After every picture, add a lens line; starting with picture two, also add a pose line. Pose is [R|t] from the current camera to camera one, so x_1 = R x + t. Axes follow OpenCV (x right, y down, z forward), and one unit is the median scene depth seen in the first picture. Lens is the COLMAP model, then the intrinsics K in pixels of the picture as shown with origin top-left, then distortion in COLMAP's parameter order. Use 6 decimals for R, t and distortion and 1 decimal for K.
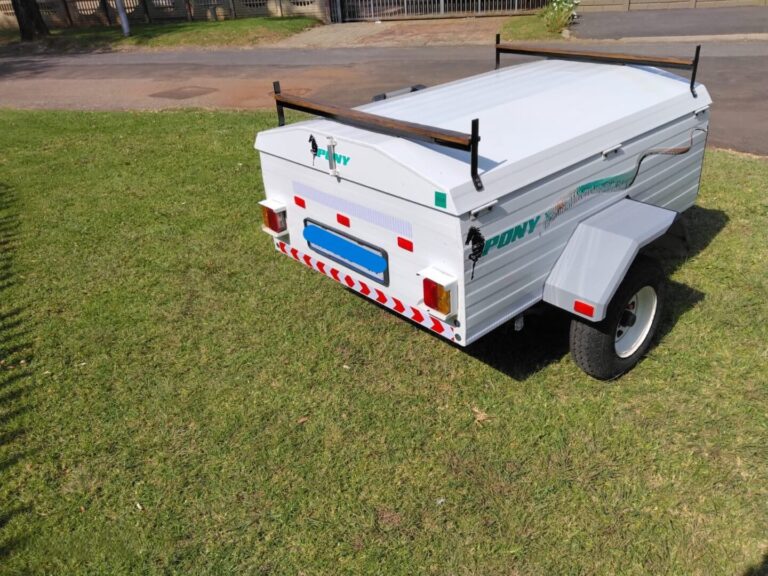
lens RADIAL K [[588.6, 0, 384.0], [0, 588.6, 288.0], [0, 0, 1]] dist [0.004545, -0.000976]
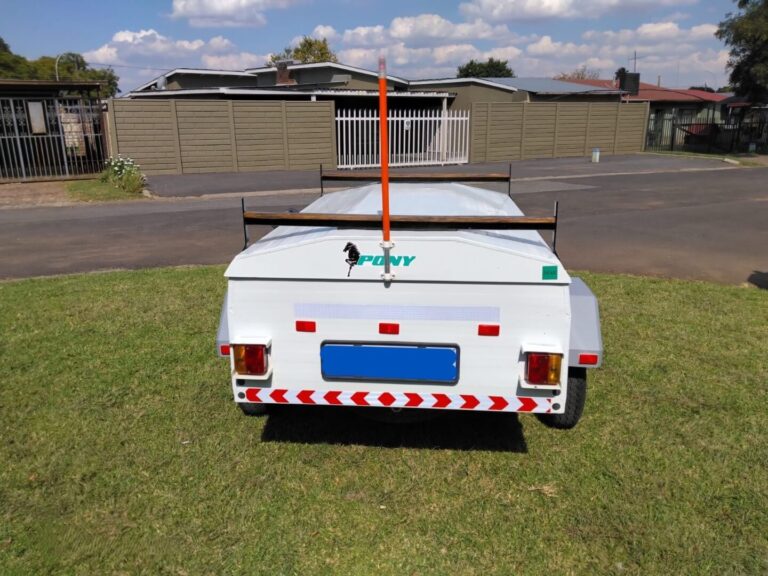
lens RADIAL K [[598.8, 0, 384.5], [0, 598.8, 289.8], [0, 0, 1]] dist [0.030518, -0.062050]
pose [[0.756846, -0.138052, 0.638848, -0.660249], [0.294232, 0.944760, -0.144419, -0.040224], [-0.583620, 0.297273, 0.755656, 0.281695]]
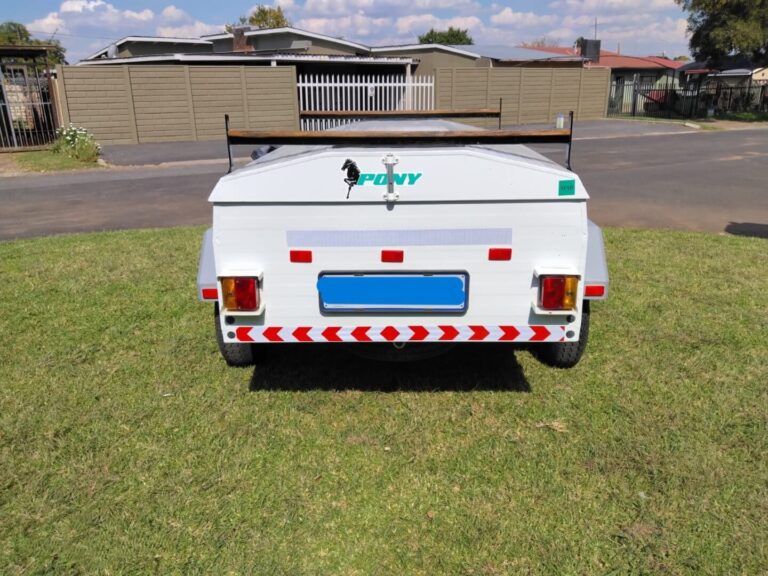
lens RADIAL K [[601.7, 0, 386.7], [0, 601.7, 287.2], [0, 0, 1]] dist [0.036477, -0.078985]
pose [[0.714336, -0.183090, 0.675428, -0.665564], [0.323069, 0.942441, -0.086209, -0.001229], [-0.620767, 0.279792, 0.732370, 0.384143]]
